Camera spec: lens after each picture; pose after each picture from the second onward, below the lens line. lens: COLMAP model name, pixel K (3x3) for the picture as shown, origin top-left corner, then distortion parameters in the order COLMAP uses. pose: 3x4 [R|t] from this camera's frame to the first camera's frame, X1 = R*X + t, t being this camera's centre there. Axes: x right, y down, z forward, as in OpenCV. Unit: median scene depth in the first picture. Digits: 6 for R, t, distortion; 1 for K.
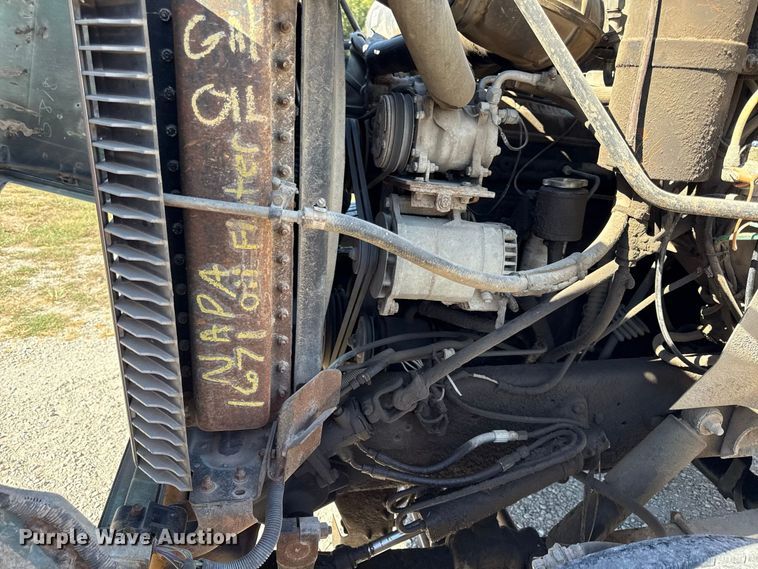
lens RADIAL K [[521.0, 0, 377.6], [0, 521.0, 282.9], [0, 0, 1]] dist [0.091455, -0.111060]
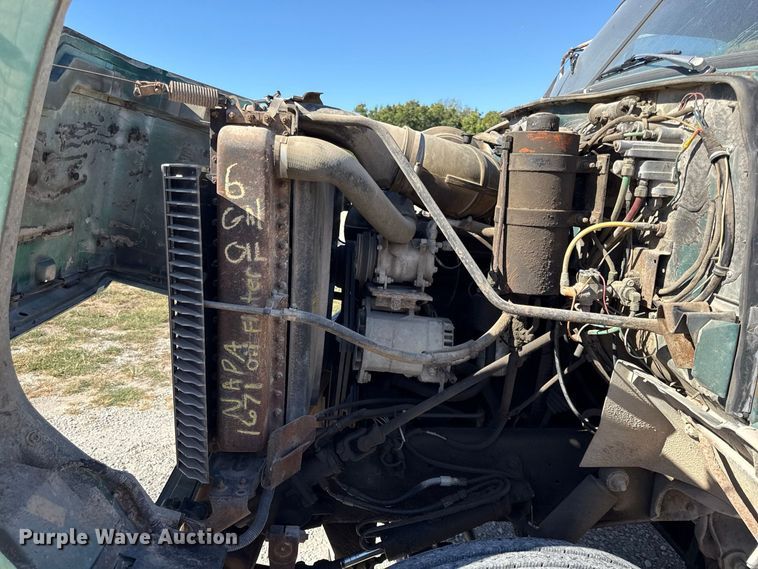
lens RADIAL K [[532.3, 0, 381.3], [0, 532.3, 284.8], [0, 0, 1]] dist [0.101452, -0.146537]
pose [[0.992323, 0.010621, -0.123216, 0.270442], [-0.030622, 0.986383, -0.161588, 0.036141], [0.119822, 0.164121, 0.979136, -0.477066]]
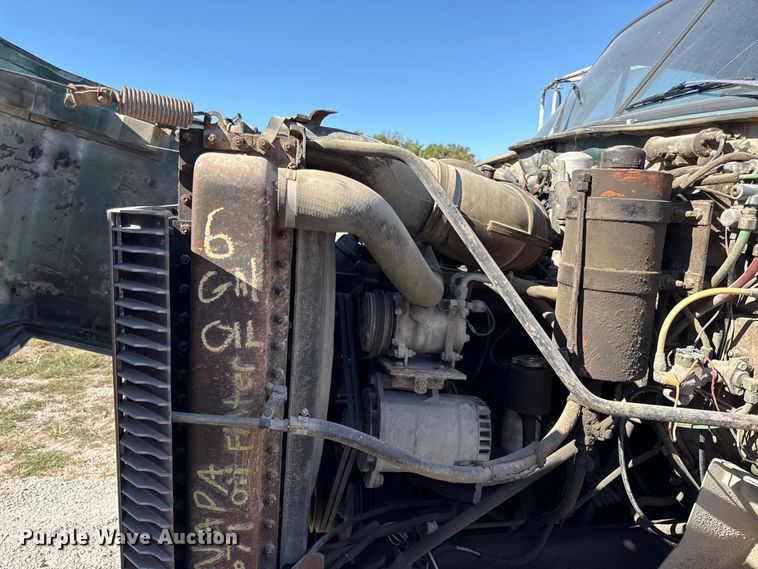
lens RADIAL K [[526.0, 0, 382.4], [0, 526.0, 286.0], [0, 0, 1]] dist [0.046455, -0.045014]
pose [[0.999977, -0.001413, -0.006651, 0.051936], [0.000006, 0.978334, -0.207032, -0.129185], [0.006800, 0.207028, 0.978311, -0.151656]]
